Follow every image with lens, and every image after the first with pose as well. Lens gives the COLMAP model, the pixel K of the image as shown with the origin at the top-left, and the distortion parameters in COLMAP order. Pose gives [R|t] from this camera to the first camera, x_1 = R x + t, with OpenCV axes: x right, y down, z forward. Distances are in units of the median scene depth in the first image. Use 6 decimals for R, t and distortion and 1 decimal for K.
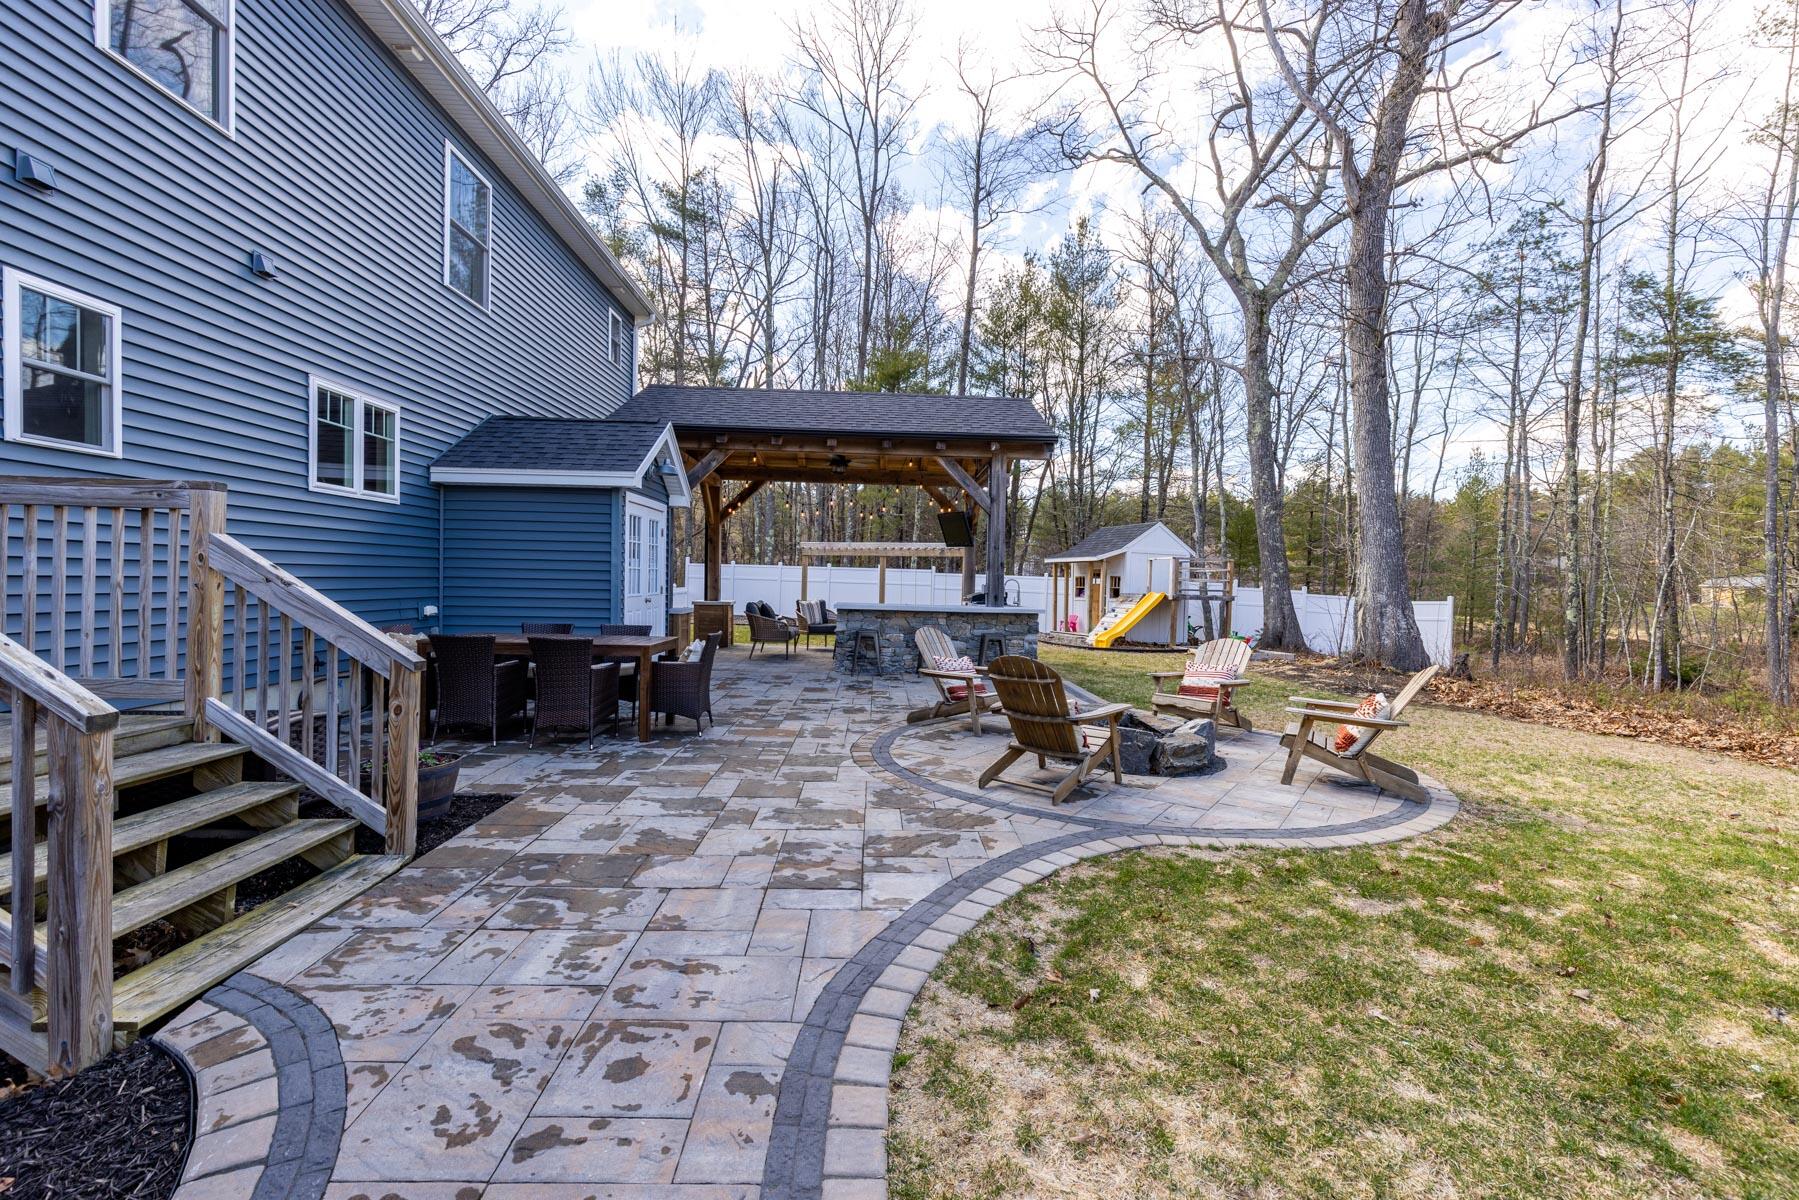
lens RADIAL K [[812.6, 0, 906.9], [0, 812.6, 598.1], [0, 0, 1]] dist [0.007407, 0.000186]
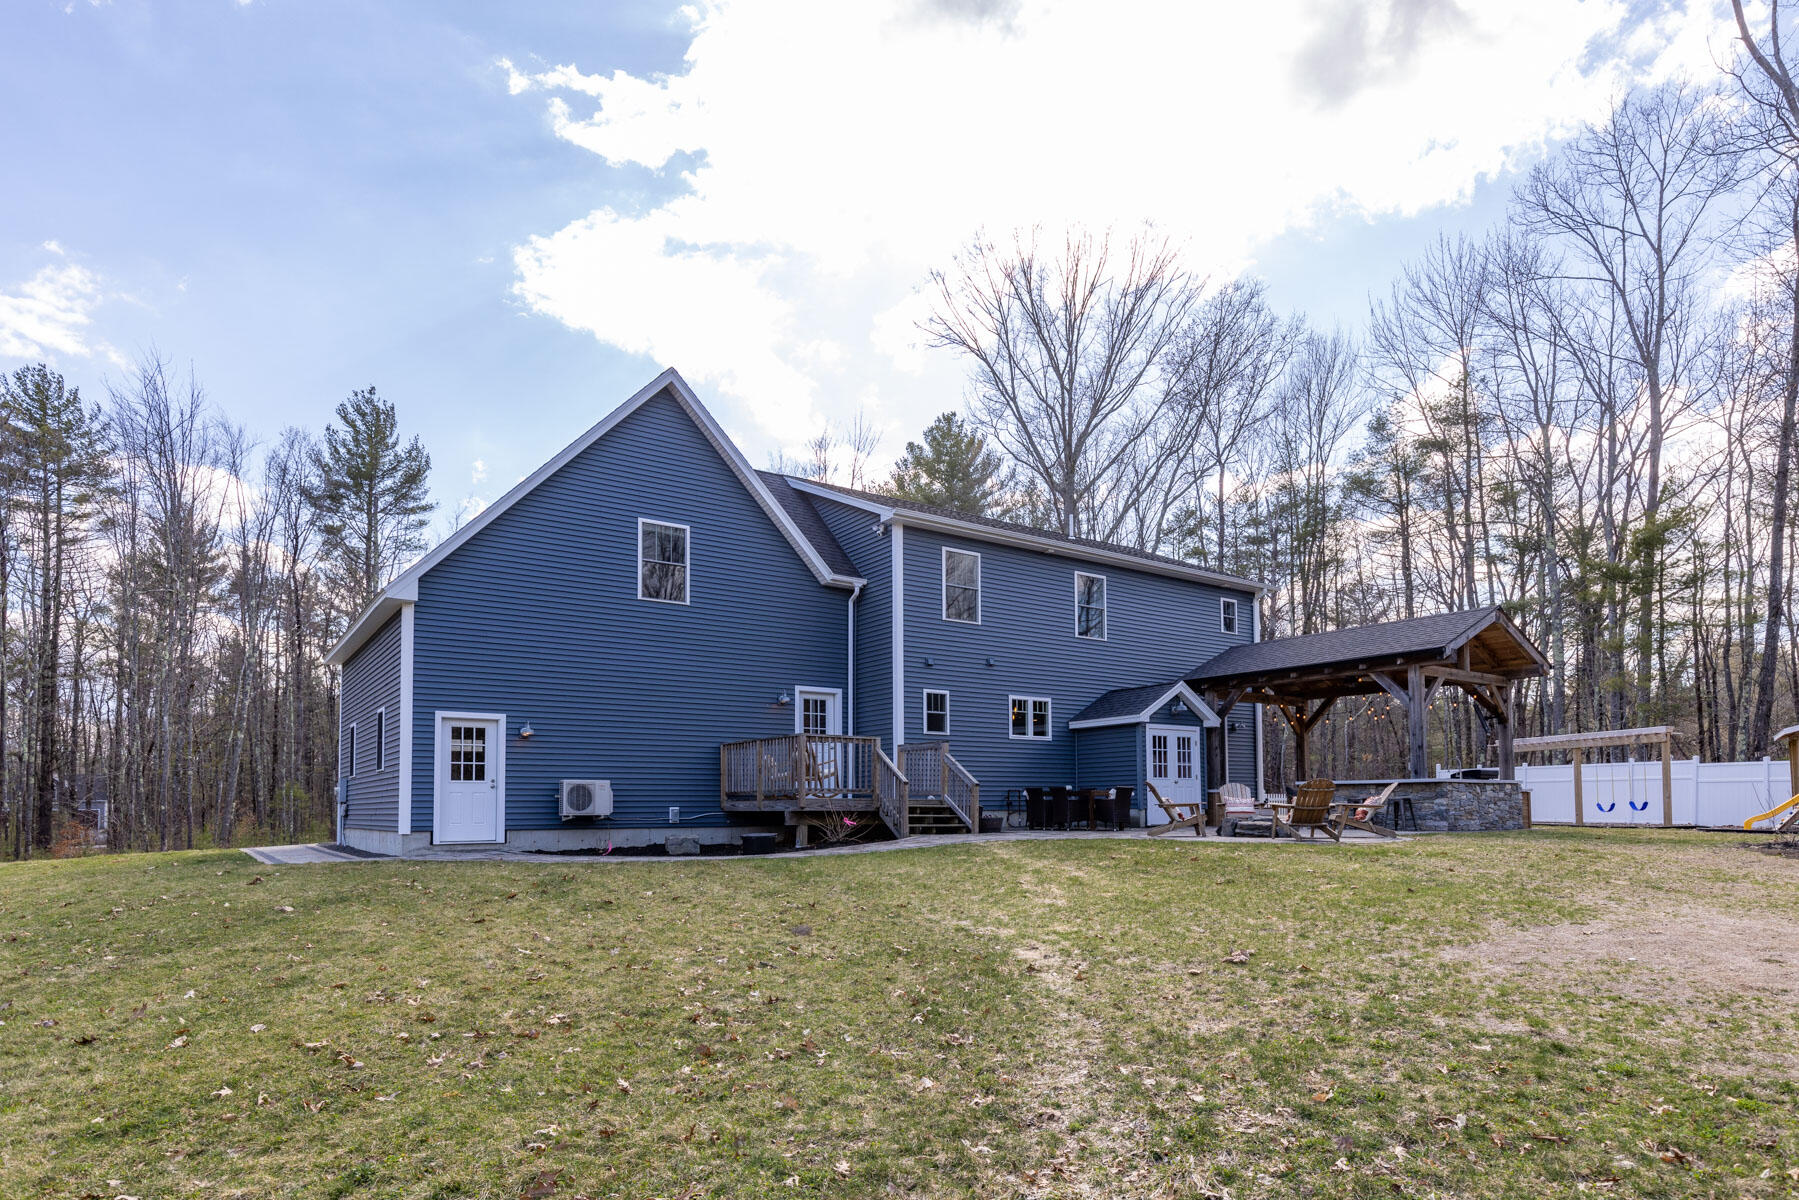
lens RADIAL K [[1018.7, 0, 906.7], [0, 1018.7, 782.4], [0, 0, 1]] dist [0.001252, 0.001186]
pose [[0.546013, -0.047003, -0.836457, 1.433594], [-0.001888, 0.998353, -0.057333, 0.155856], [0.837775, 0.032884, 0.545025, -0.837244]]
